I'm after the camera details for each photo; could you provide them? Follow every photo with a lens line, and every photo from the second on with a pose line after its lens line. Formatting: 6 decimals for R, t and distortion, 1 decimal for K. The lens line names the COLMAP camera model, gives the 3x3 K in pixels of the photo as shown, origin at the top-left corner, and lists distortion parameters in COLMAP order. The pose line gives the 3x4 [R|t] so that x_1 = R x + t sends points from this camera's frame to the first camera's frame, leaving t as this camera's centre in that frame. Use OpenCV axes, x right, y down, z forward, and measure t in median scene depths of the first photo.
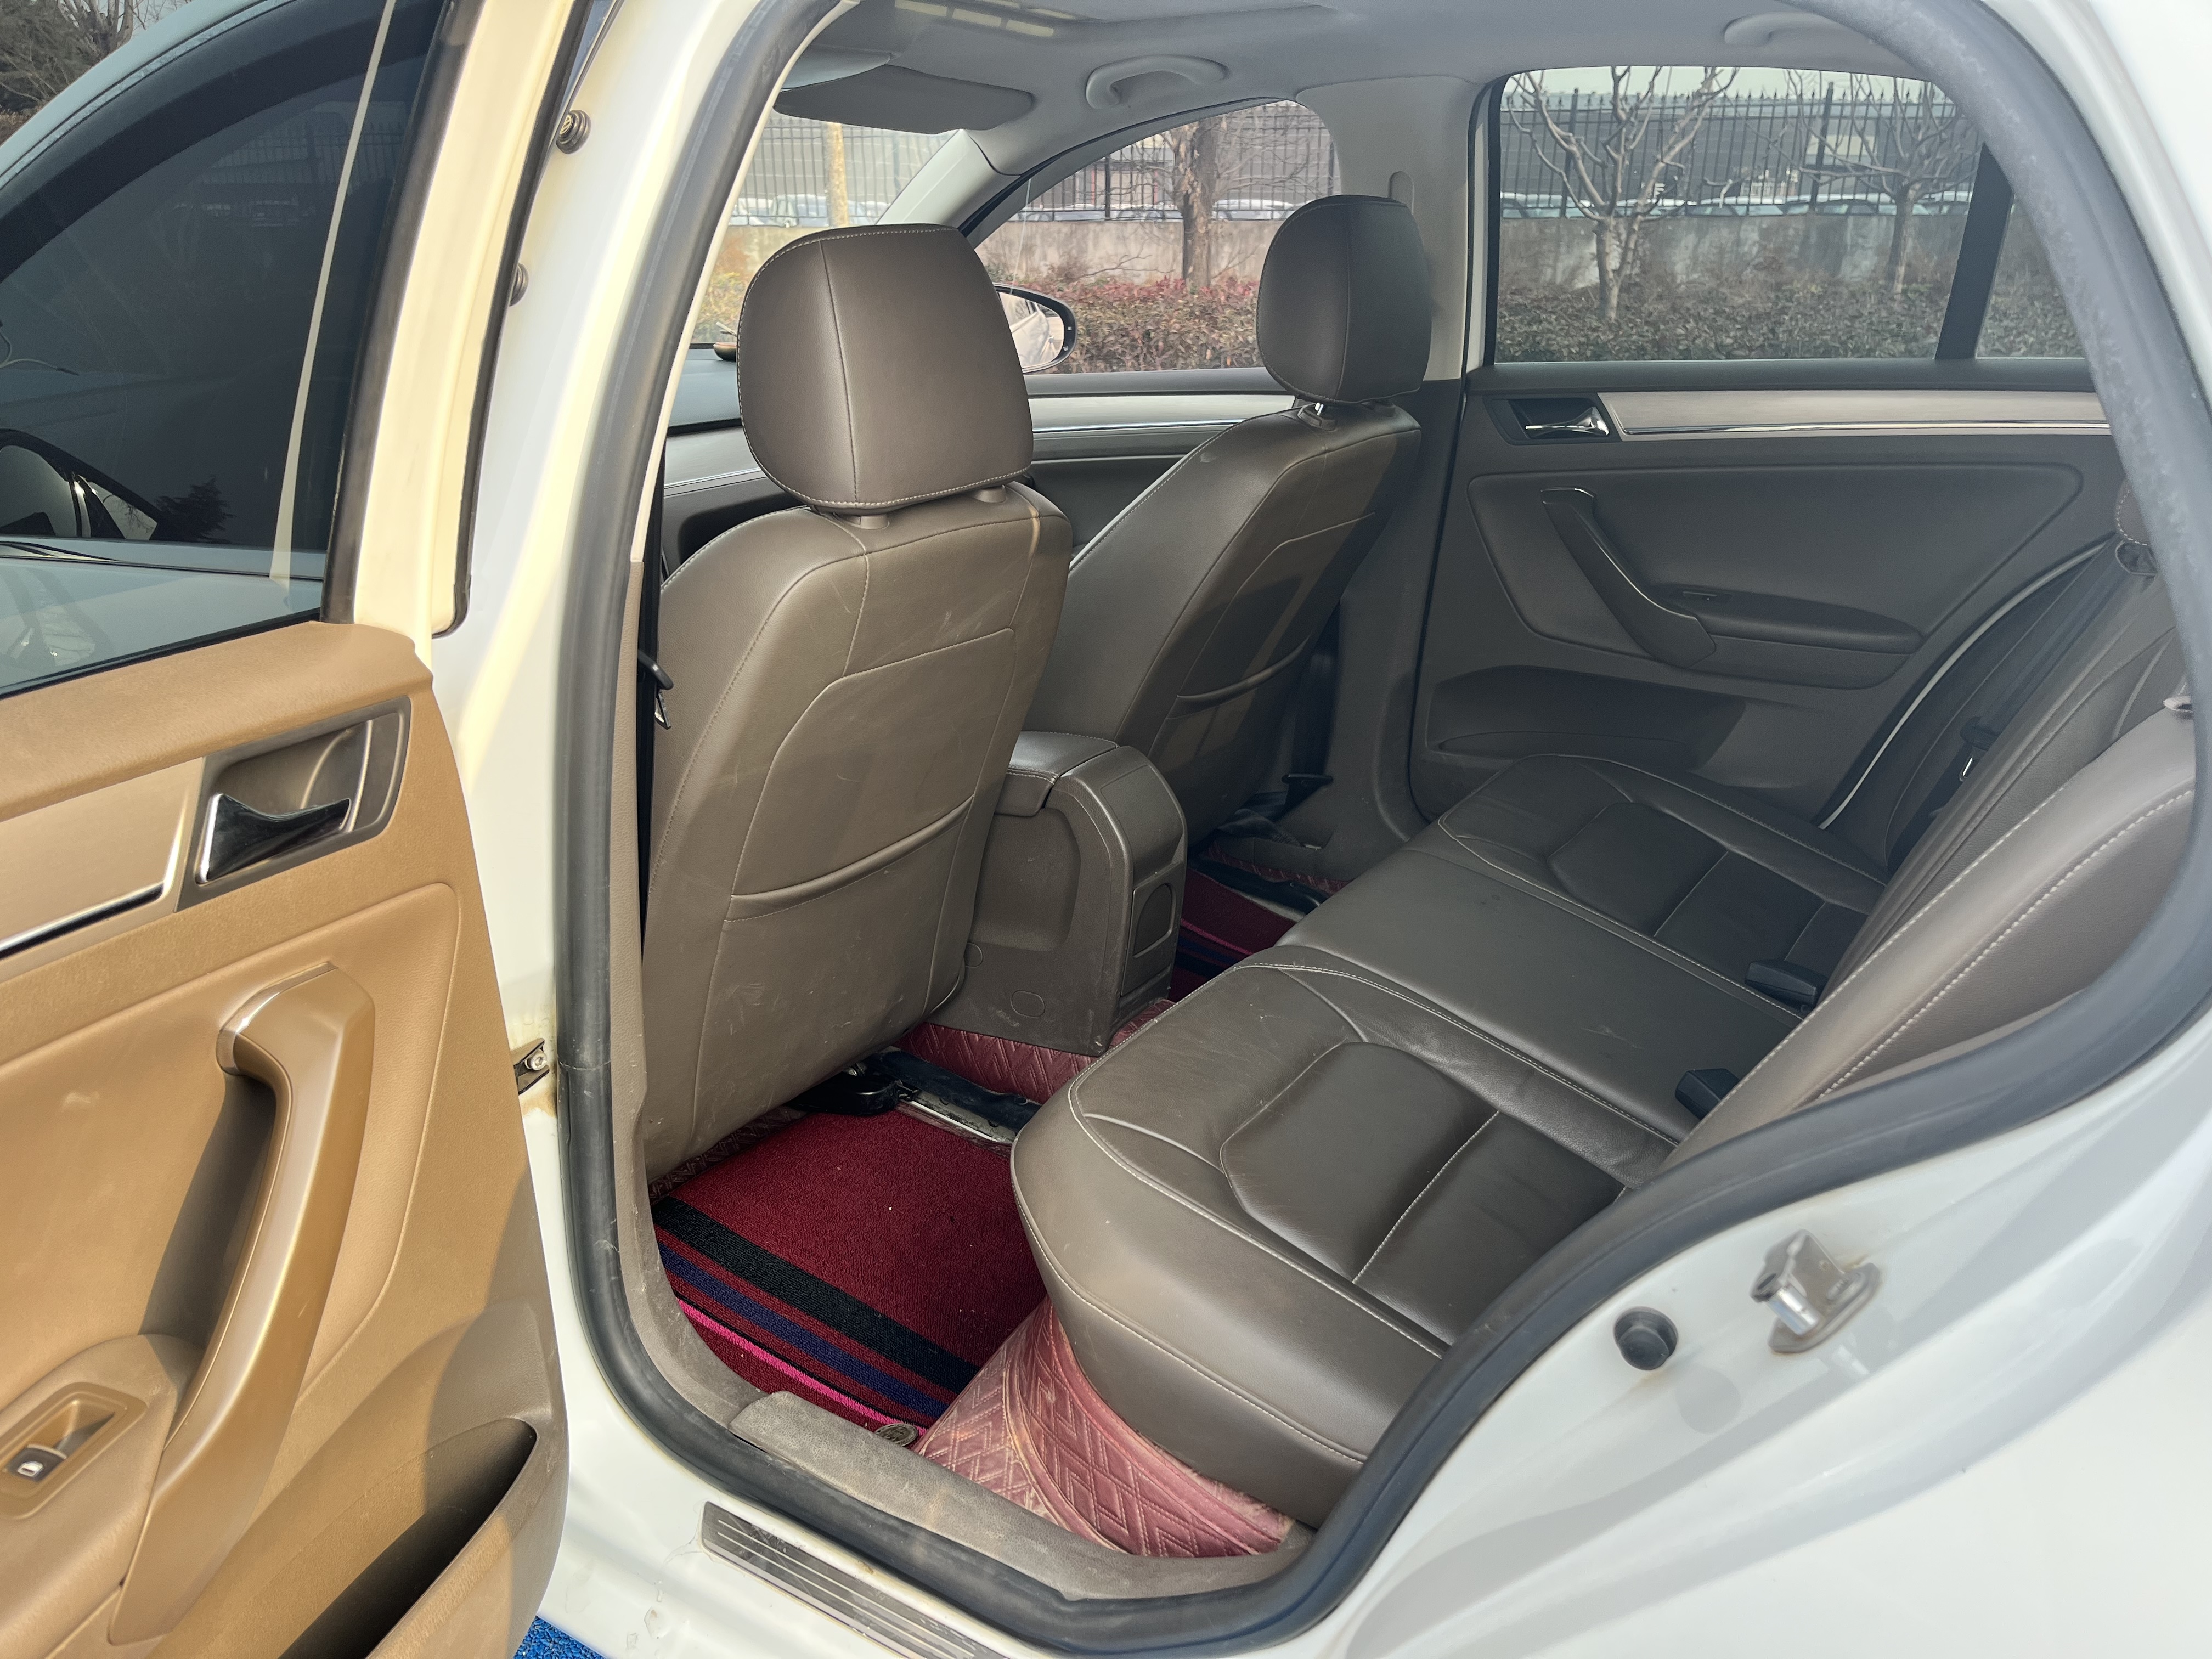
lens RADIAL K [[1669.7, 0, 1101.0], [0, 1669.7, 846.7], [0, 0, 1]] dist [0.064784, -0.074869]
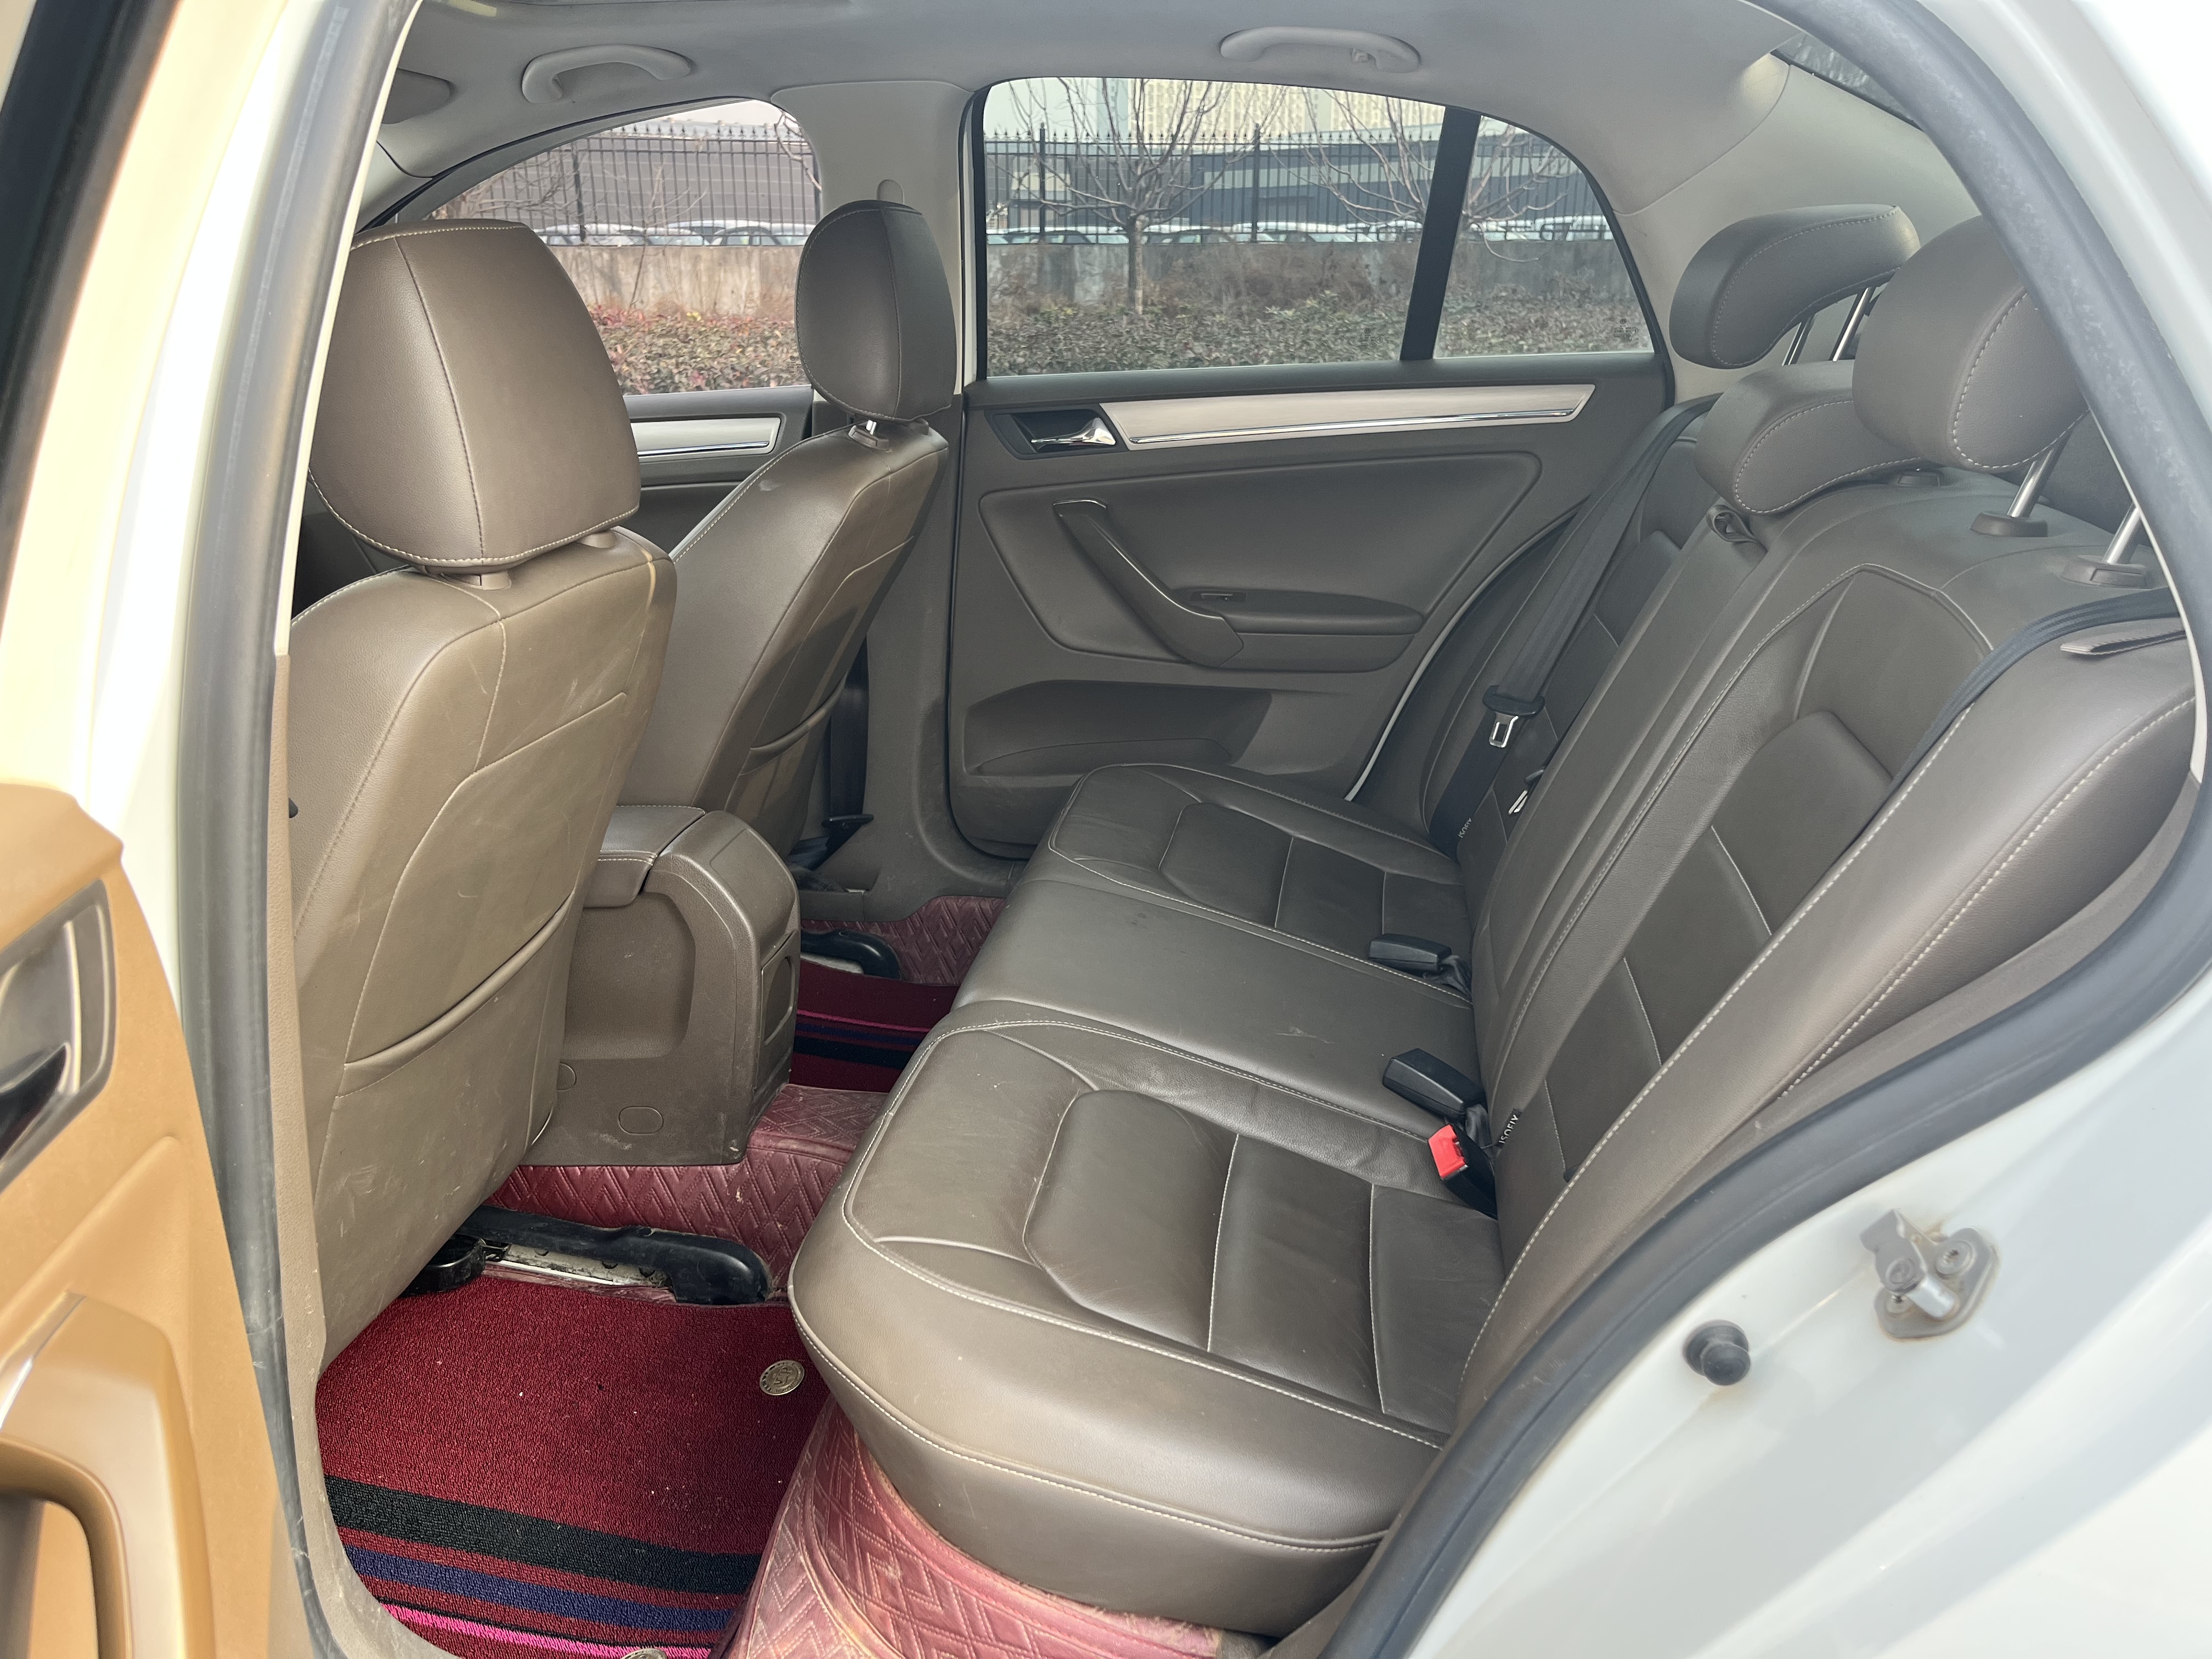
lens RADIAL K [[1669.7, 0, 1101.0], [0, 1669.7, 846.7], [0, 0, 1]] dist [0.064784, -0.074869]
pose [[0.915100, -0.137734, 0.378973, -0.141730], [0.143103, 0.989607, 0.014115, -0.025456], [-0.376979, 0.041316, 0.925300, 0.098779]]
